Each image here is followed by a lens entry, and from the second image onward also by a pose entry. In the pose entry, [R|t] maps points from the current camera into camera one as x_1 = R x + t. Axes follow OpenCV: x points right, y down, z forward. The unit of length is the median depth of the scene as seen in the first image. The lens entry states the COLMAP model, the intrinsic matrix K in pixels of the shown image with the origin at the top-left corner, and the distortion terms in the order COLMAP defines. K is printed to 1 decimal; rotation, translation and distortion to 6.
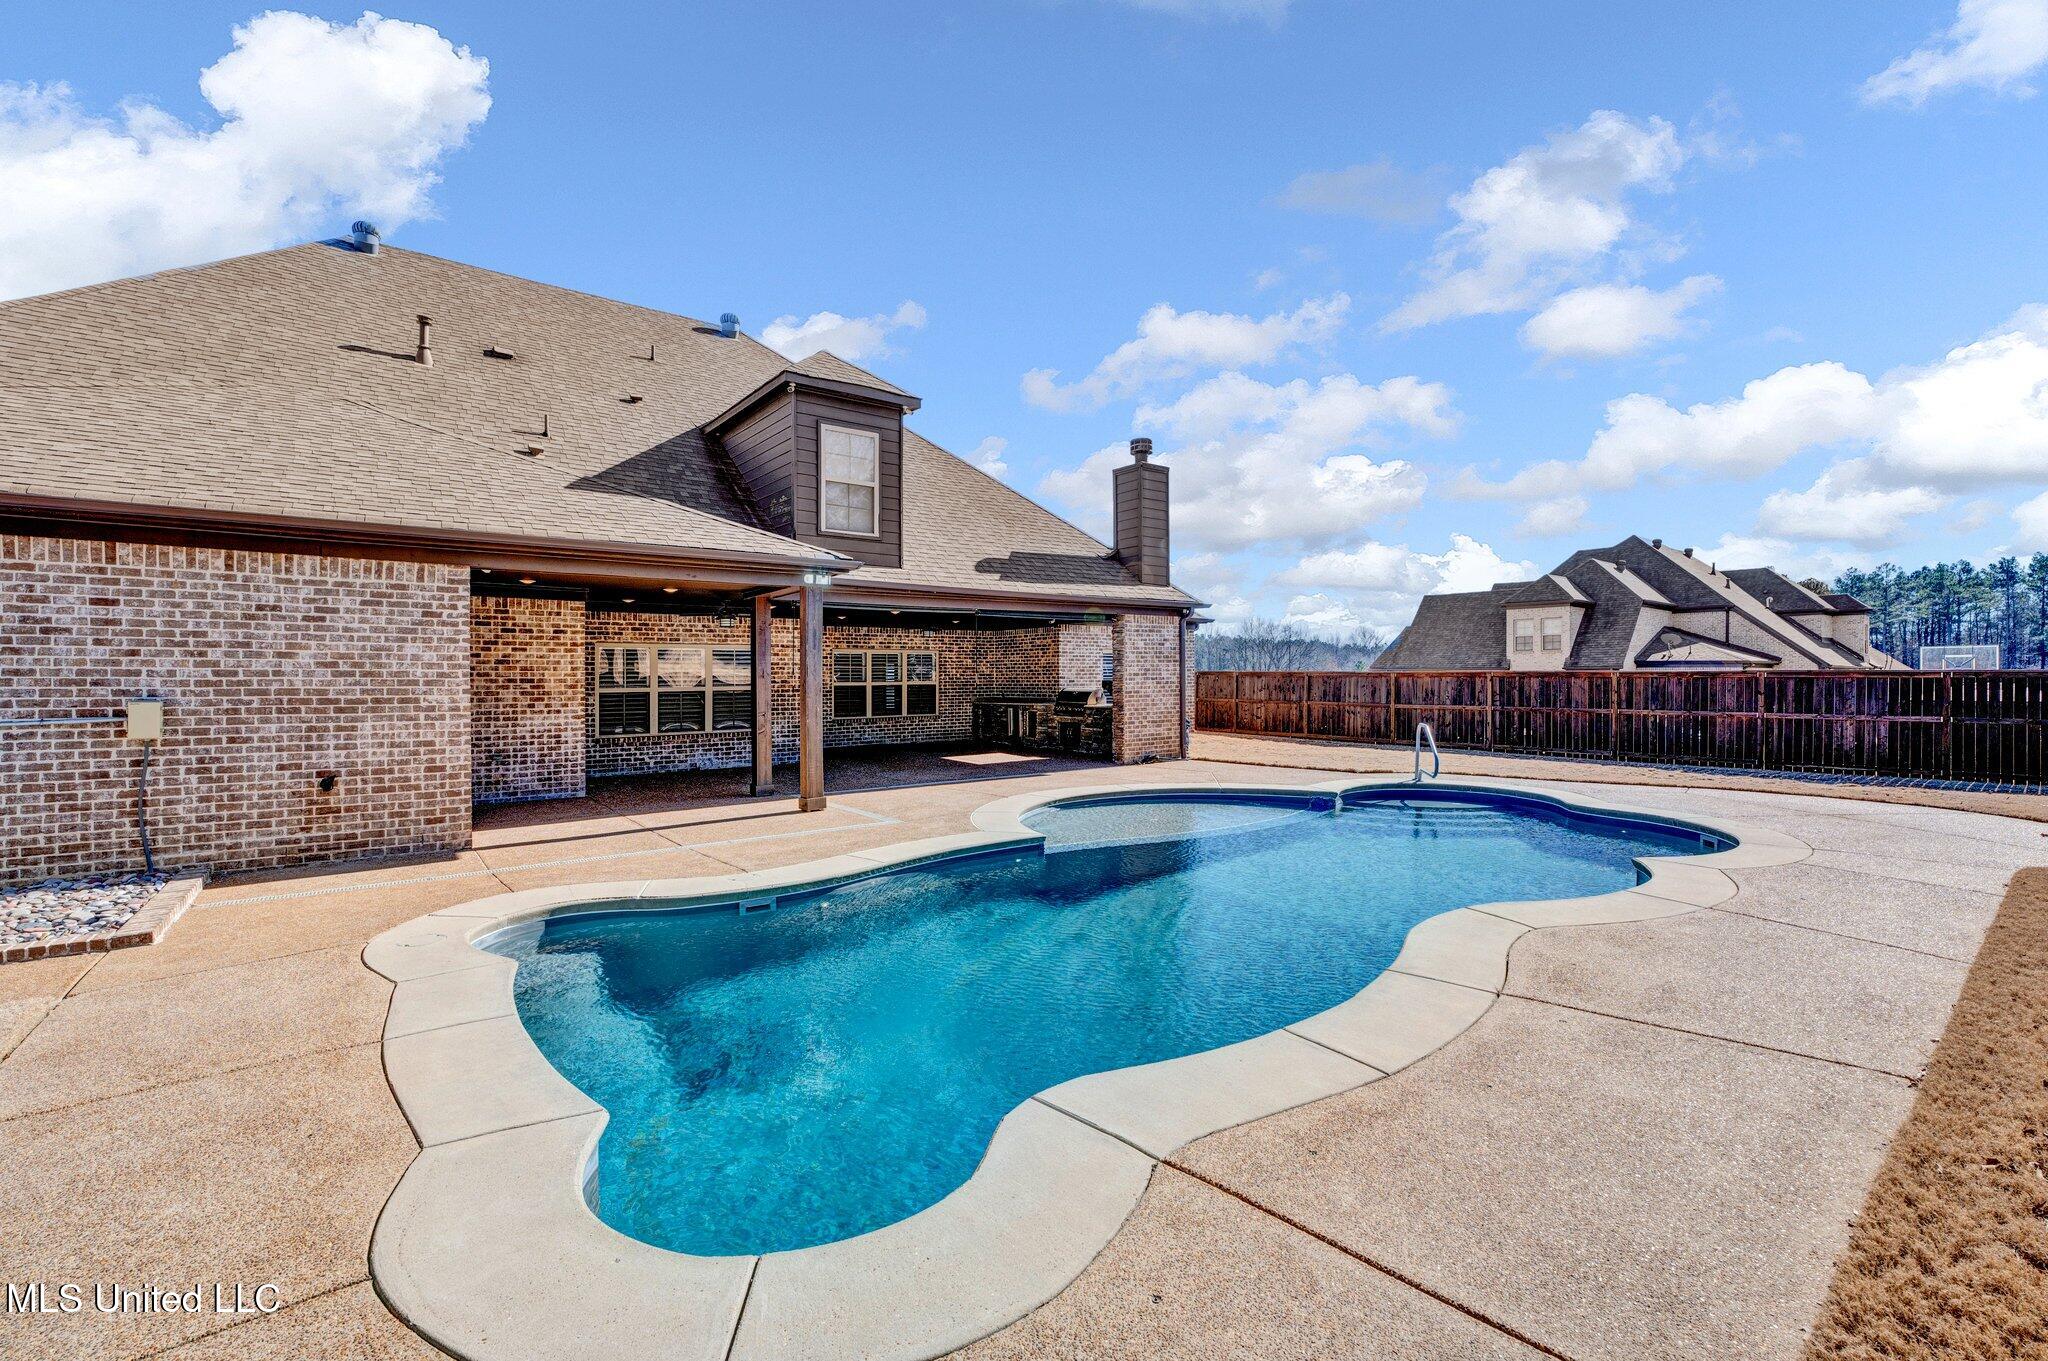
lens RADIAL K [[880.7, 0, 1015.2], [0, 880.7, 694.4], [0, 0, 1]] dist [-0.033268, 0.007245]
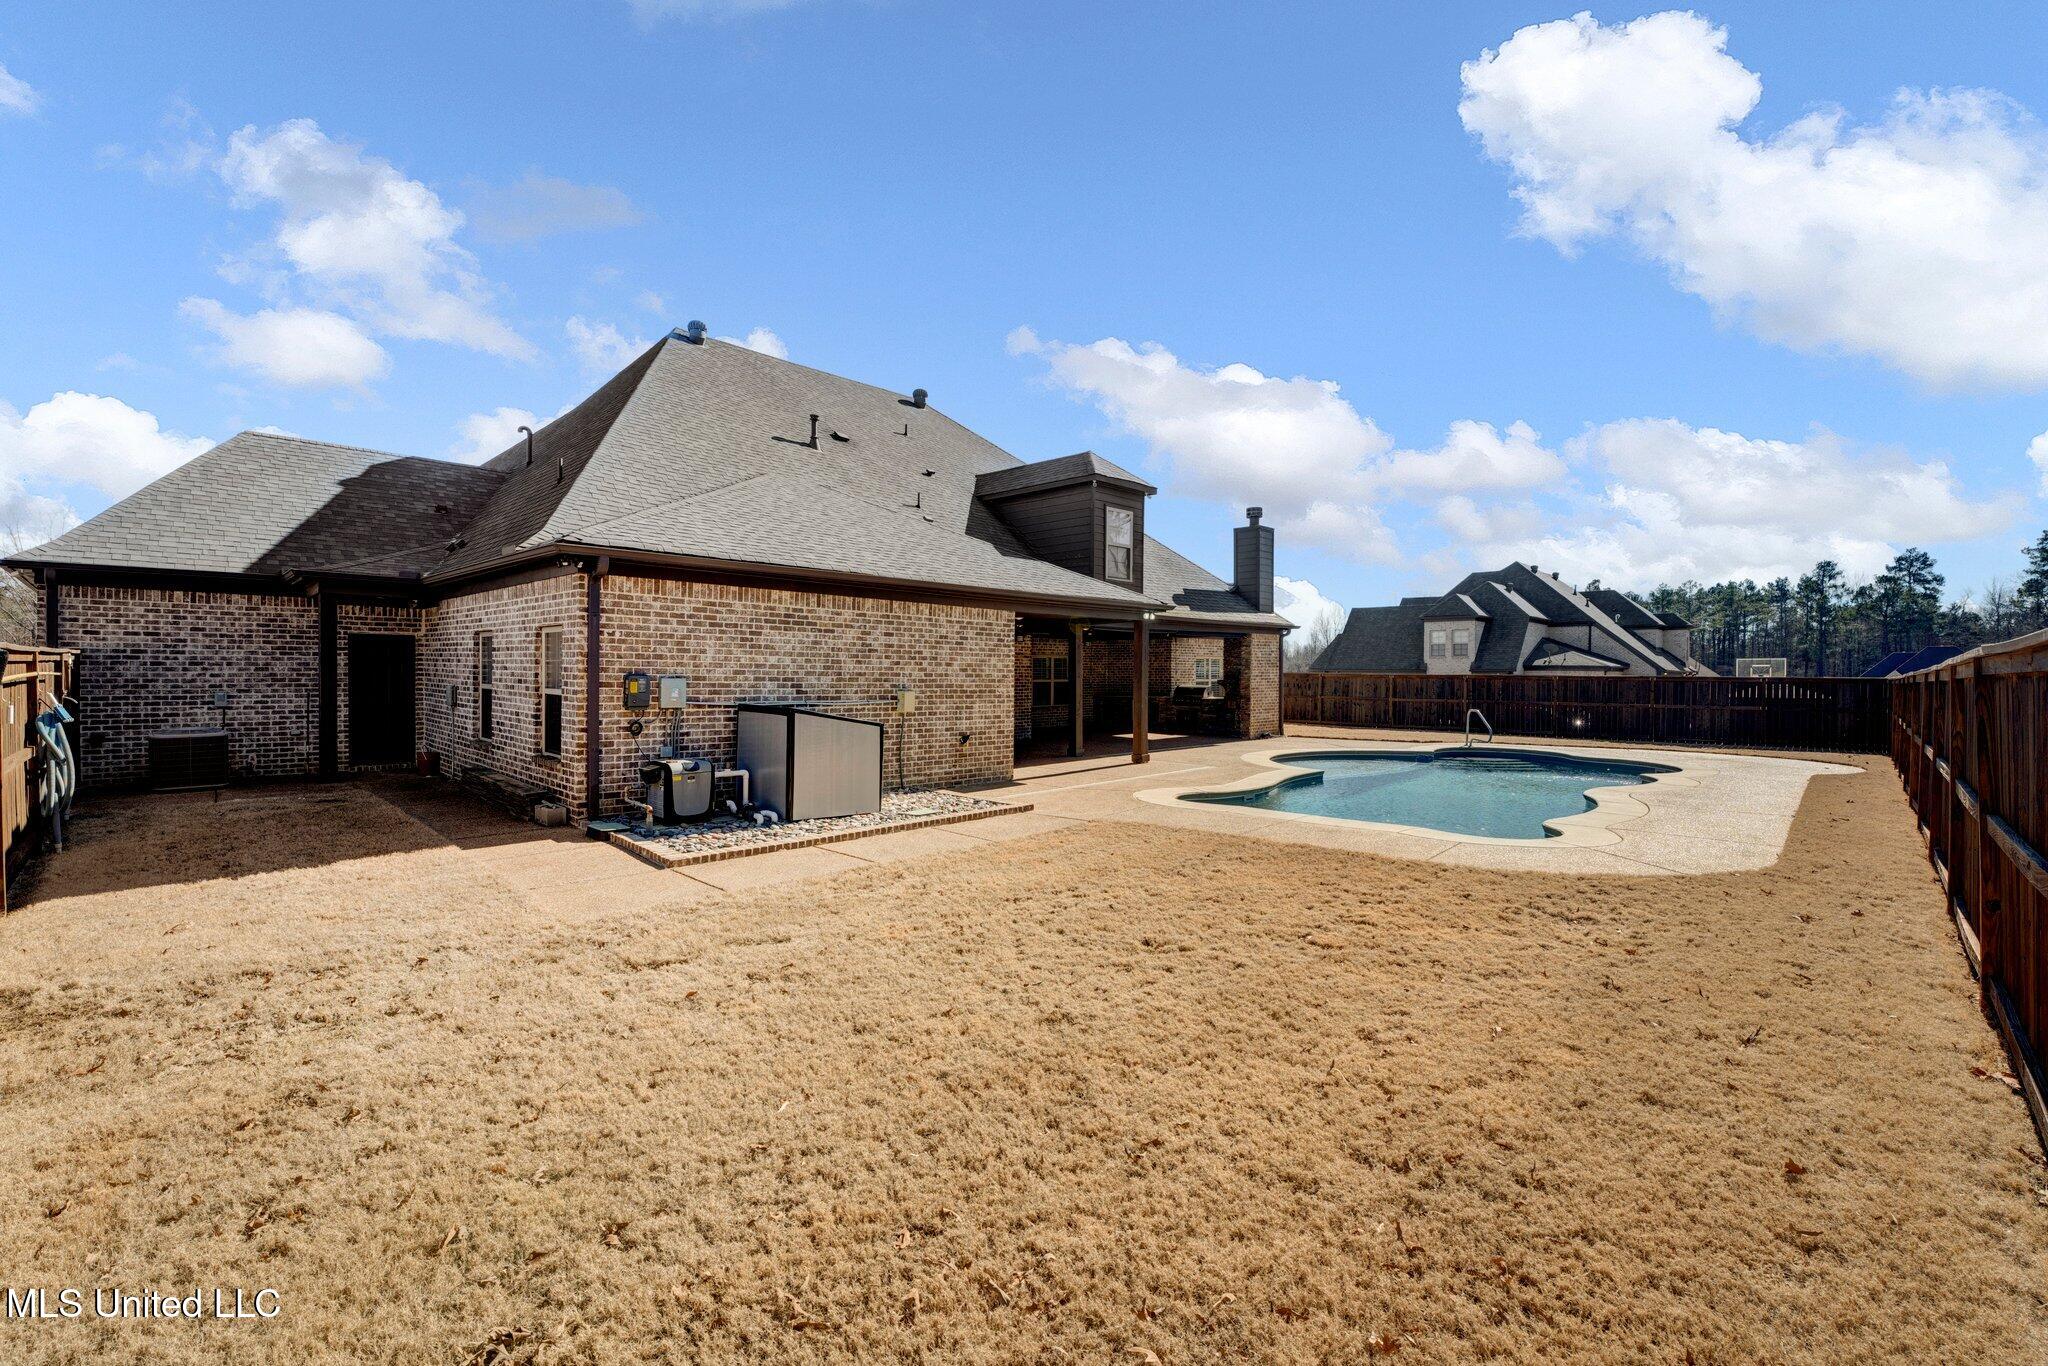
lens RADIAL K [[876.1, 0, 1018.3], [0, 876.1, 690.6], [0, 0, 1]] dist [-0.035608, 0.006791]
pose [[0.991066, 0.004880, 0.133287, -0.307353], [-0.004933, 0.999988, 0.000072, 0.001926], [-0.133285, -0.000729, 0.991078, -0.243908]]
